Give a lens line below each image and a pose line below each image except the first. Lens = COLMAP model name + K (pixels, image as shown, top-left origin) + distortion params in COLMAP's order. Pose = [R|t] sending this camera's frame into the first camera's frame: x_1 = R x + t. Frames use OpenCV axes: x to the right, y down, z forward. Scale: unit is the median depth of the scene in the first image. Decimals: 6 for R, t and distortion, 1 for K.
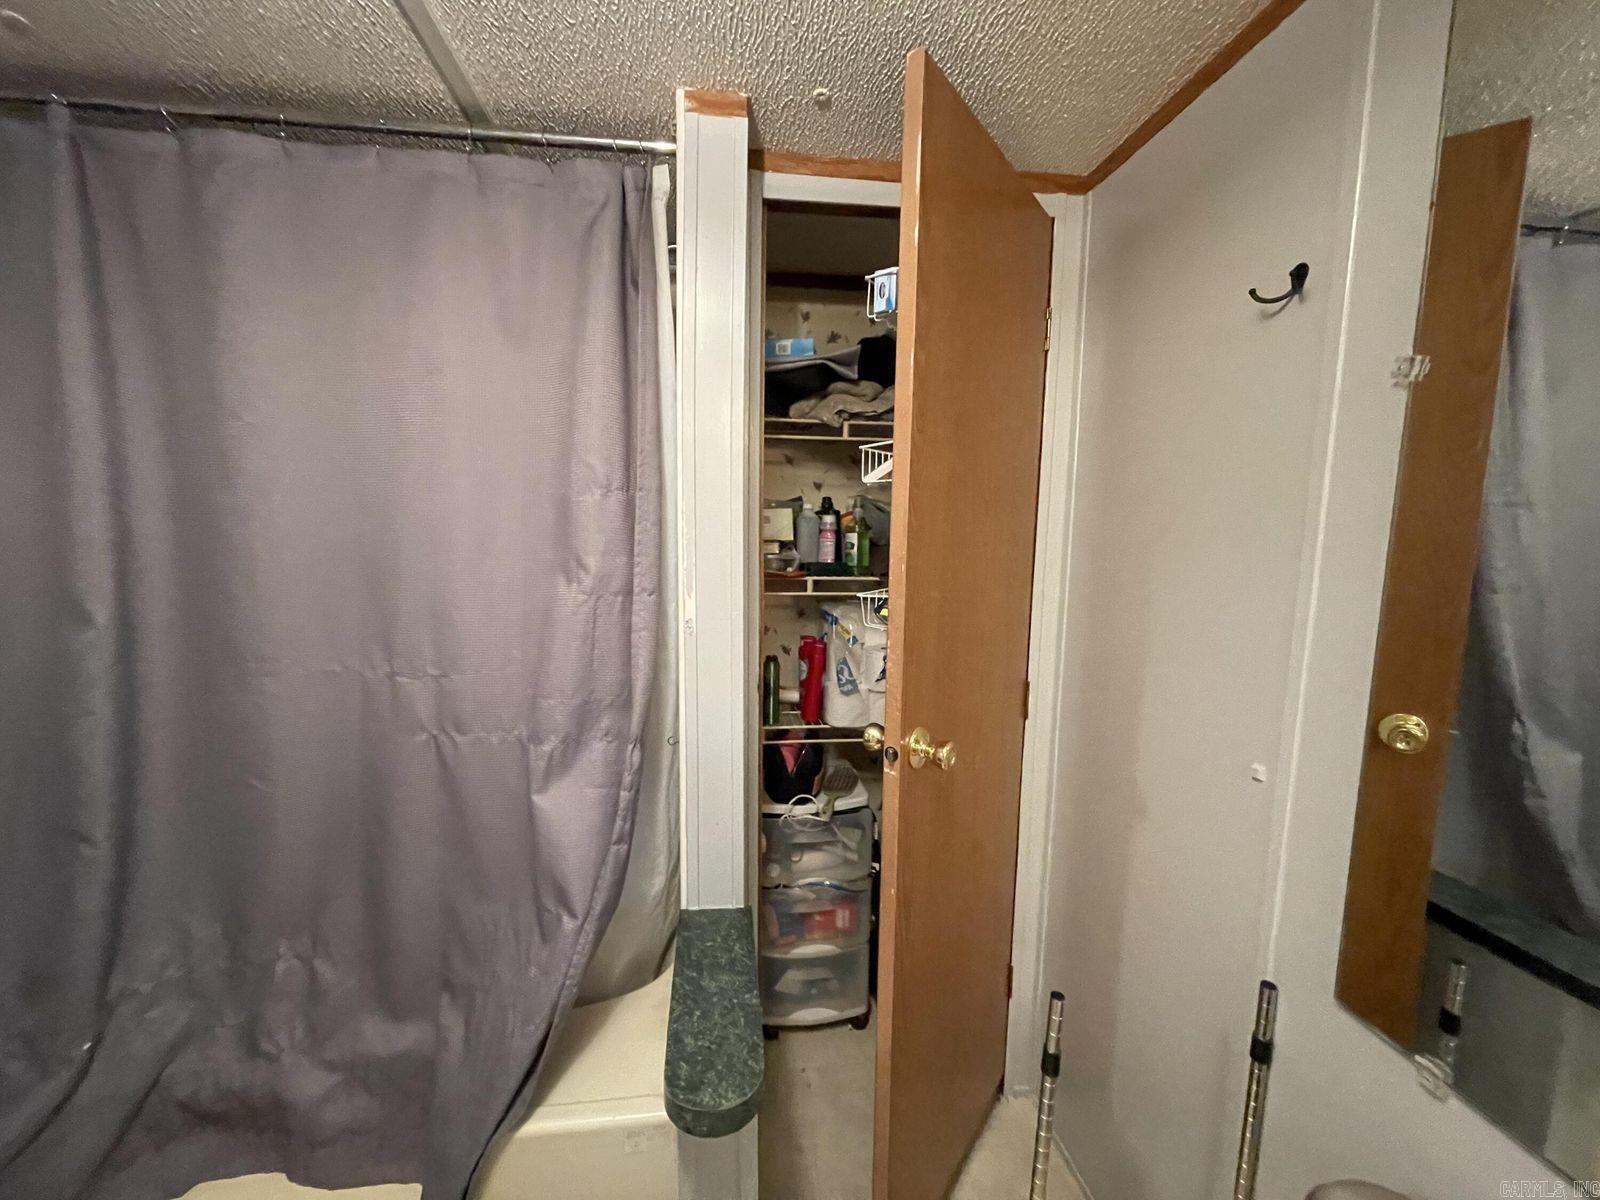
lens RADIAL K [[641.8, 0, 796.4], [0, 641.8, 596.3], [0, 0, 1]] dist [-0.001393, -0.000416]
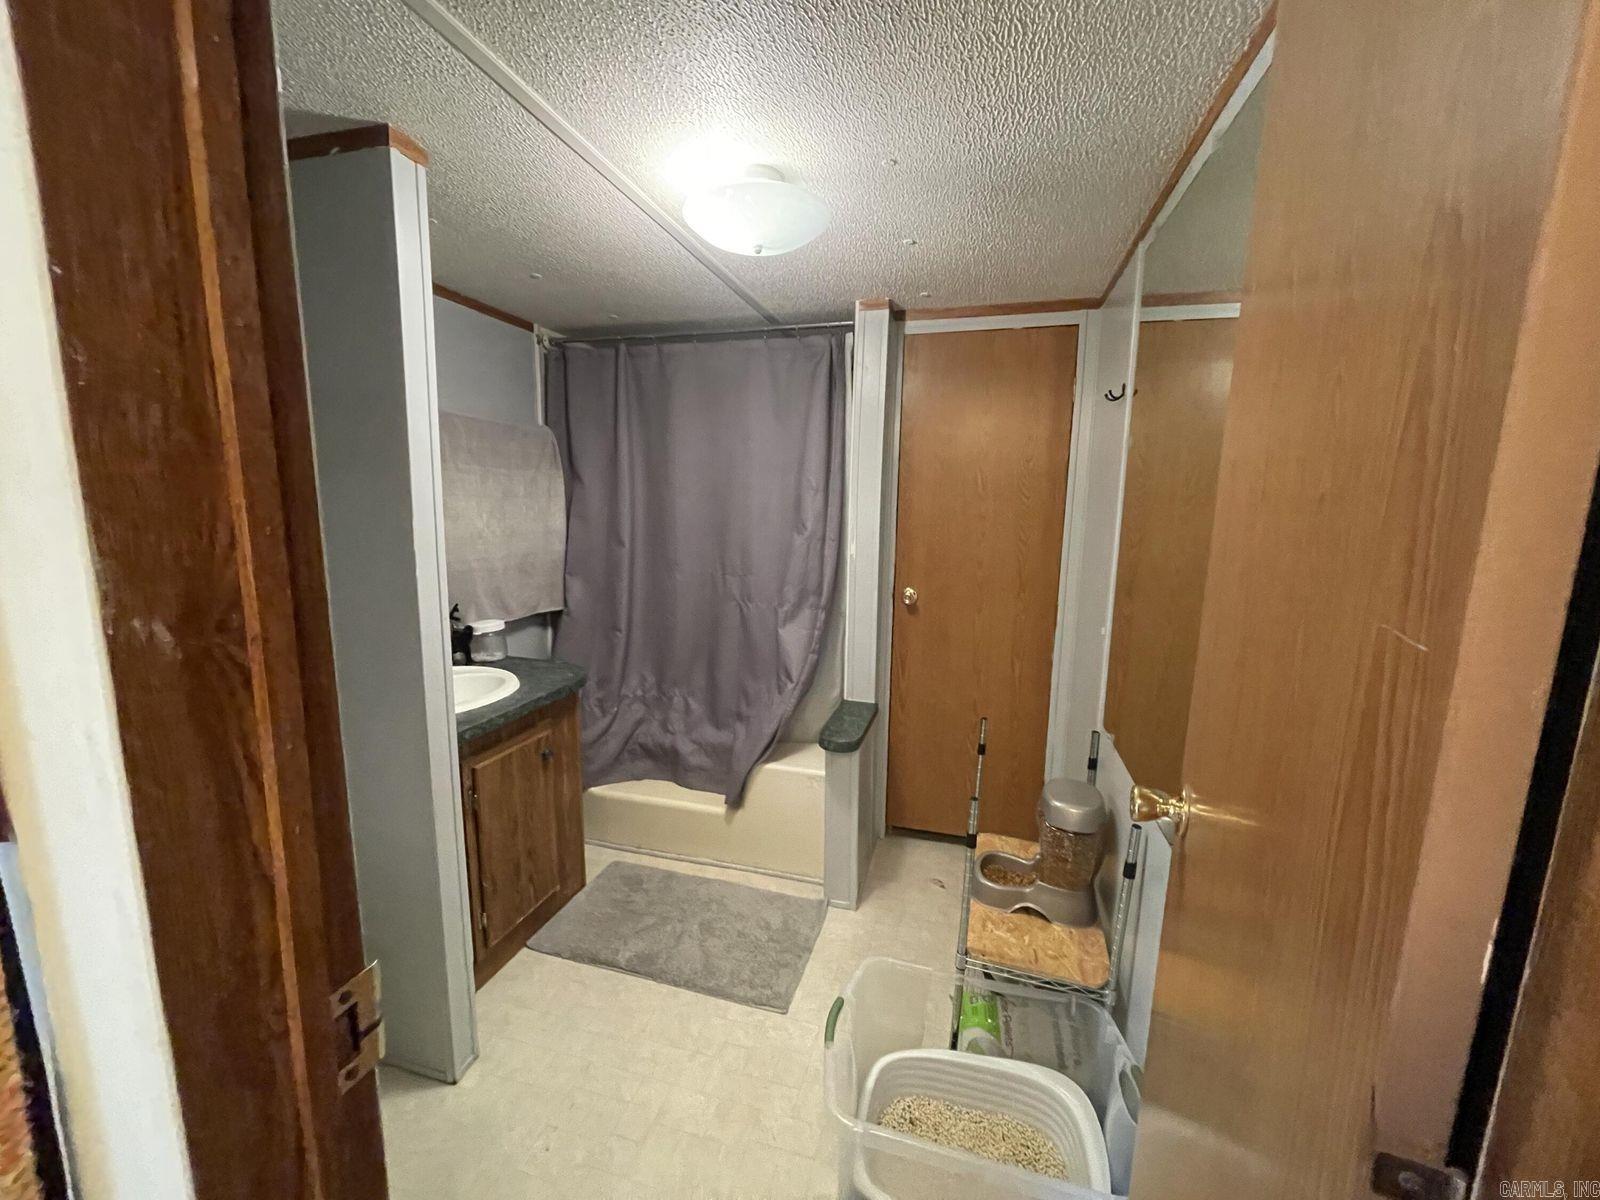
lens RADIAL K [[641.8, 0, 795.4], [0, 641.8, 607.8], [0, 0, 1]] dist [-0.001393, -0.000416]
pose [[0.921095, 0.063862, -0.384065, 0.484230], [-0.049339, 0.997649, 0.047558, 0.123923], [0.386199, -0.024856, 0.922081, -1.006865]]
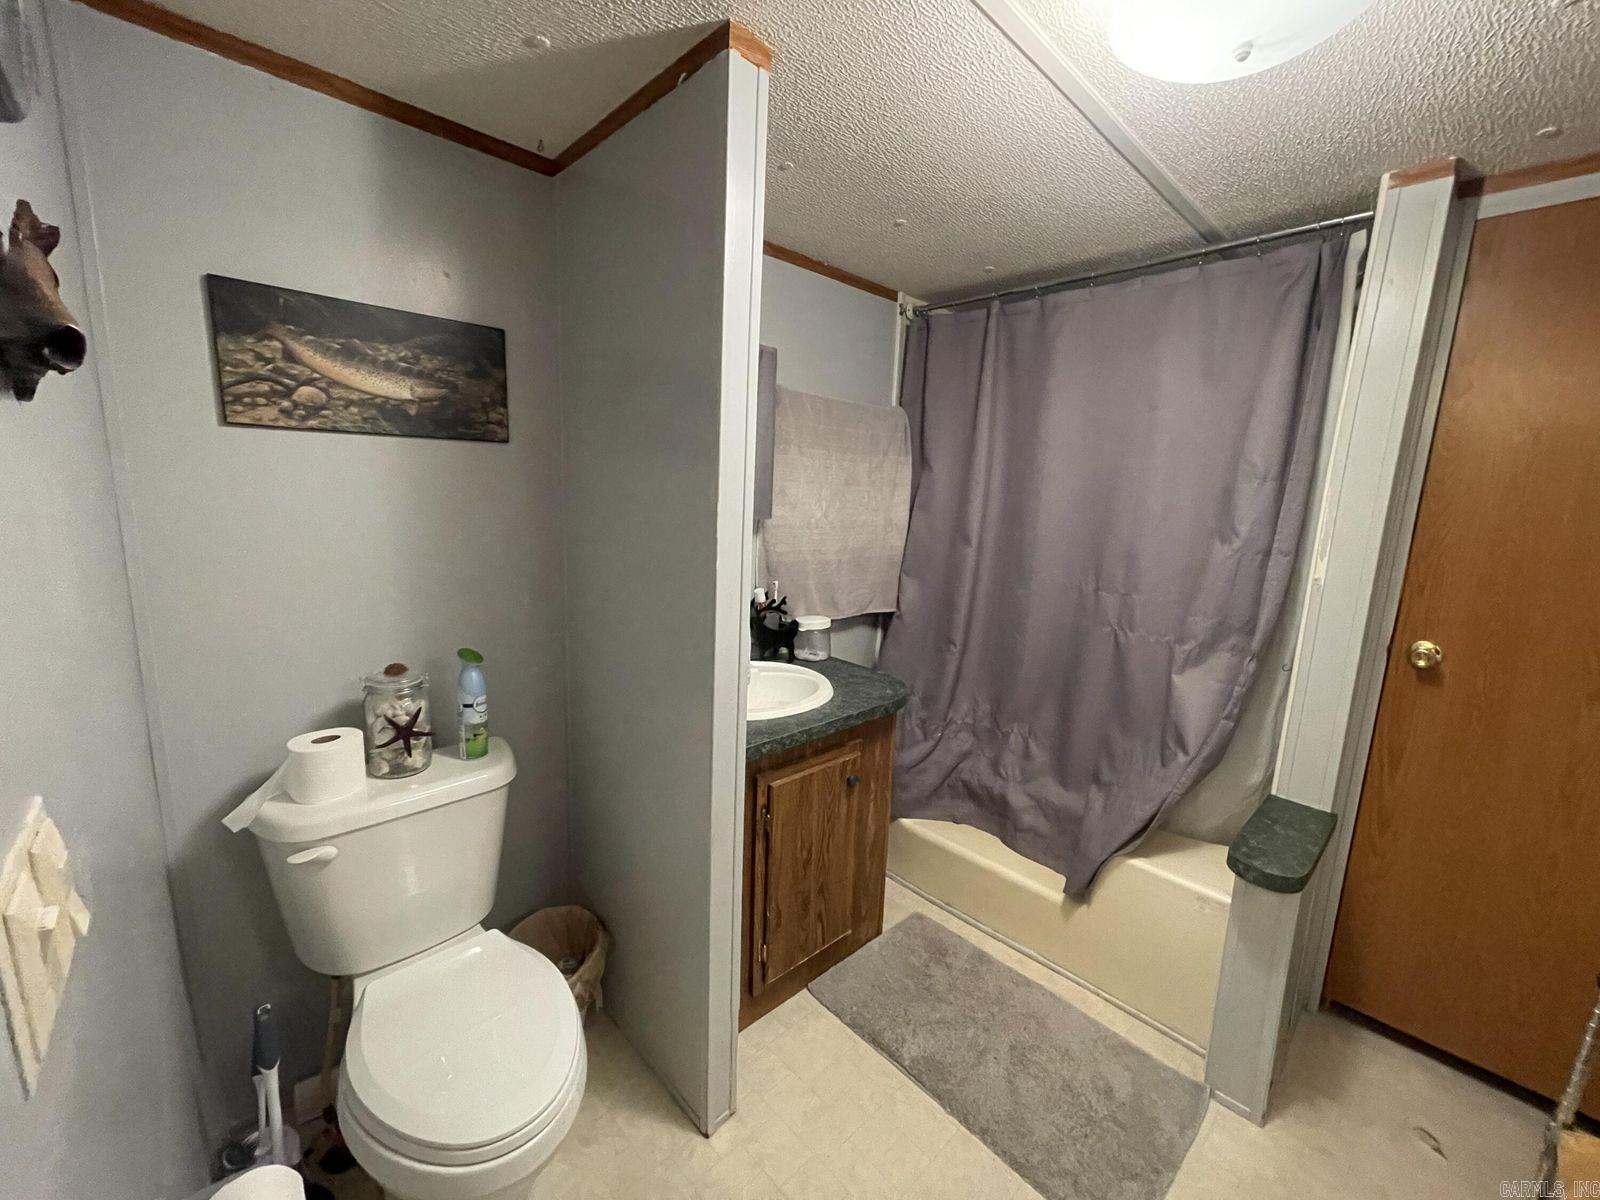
lens RADIAL K [[641.8, 0, 797.4], [0, 641.8, 603.9], [0, 0, 1]] dist [-0.001393, -0.000416]
pose [[0.591279, 0.148707, -0.792638, 0.264379], [-0.123000, 0.987983, 0.093602, 0.100497], [0.797032, 0.042149, 0.602465, -0.680946]]
